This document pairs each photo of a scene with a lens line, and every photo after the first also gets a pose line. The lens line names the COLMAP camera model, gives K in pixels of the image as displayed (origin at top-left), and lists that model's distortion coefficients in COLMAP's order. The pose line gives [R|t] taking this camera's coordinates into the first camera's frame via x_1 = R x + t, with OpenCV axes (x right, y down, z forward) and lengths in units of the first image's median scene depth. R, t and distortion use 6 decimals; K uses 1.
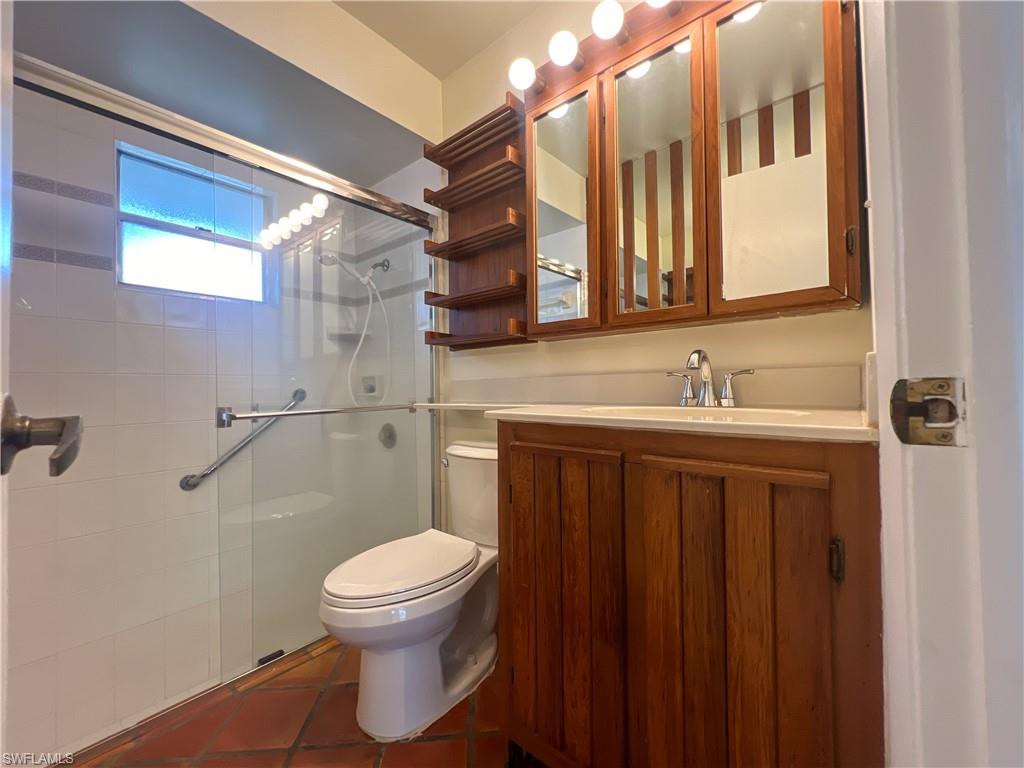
lens RADIAL K [[417.9, 0, 519.3], [0, 417.9, 387.9], [0, 0, 1]] dist [-0.001868, 0.000515]
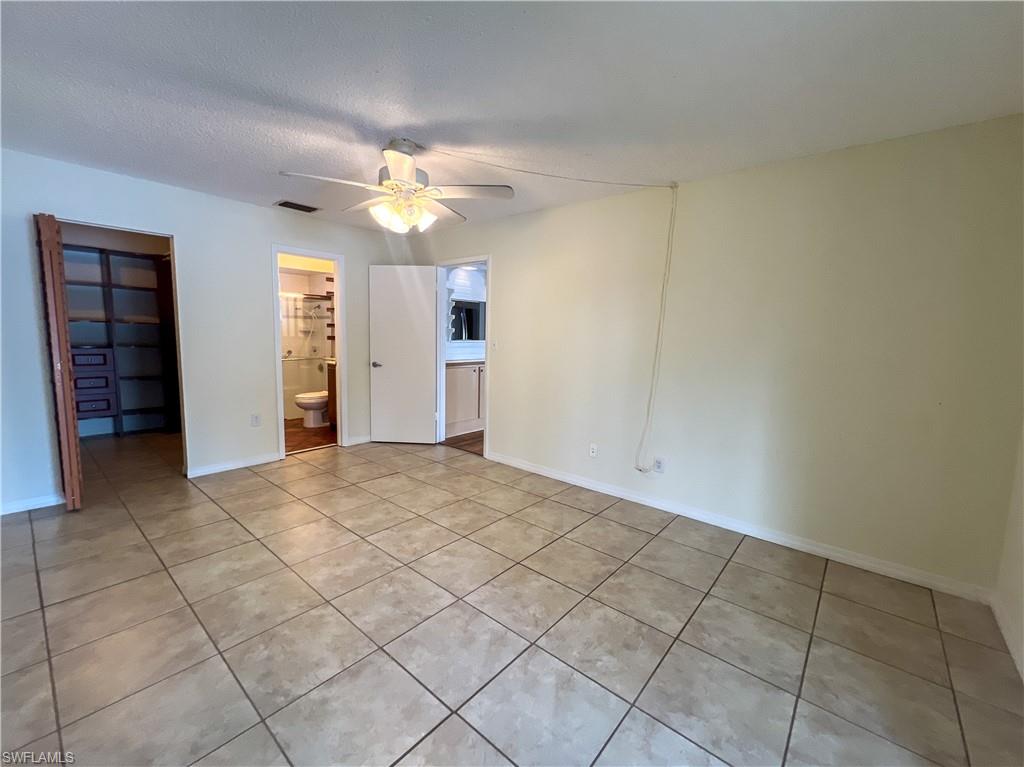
lens RADIAL K [[417.9, 0, 507.3], [0, 417.9, 389.3], [0, 0, 1]] dist [-0.001868, 0.000515]
pose [[0.998914, 0.046385, -0.004443, 0.968108], [-0.045307, 0.989114, 0.140006, -0.194023], [0.010889, -0.139652, 0.990141, -1.819664]]
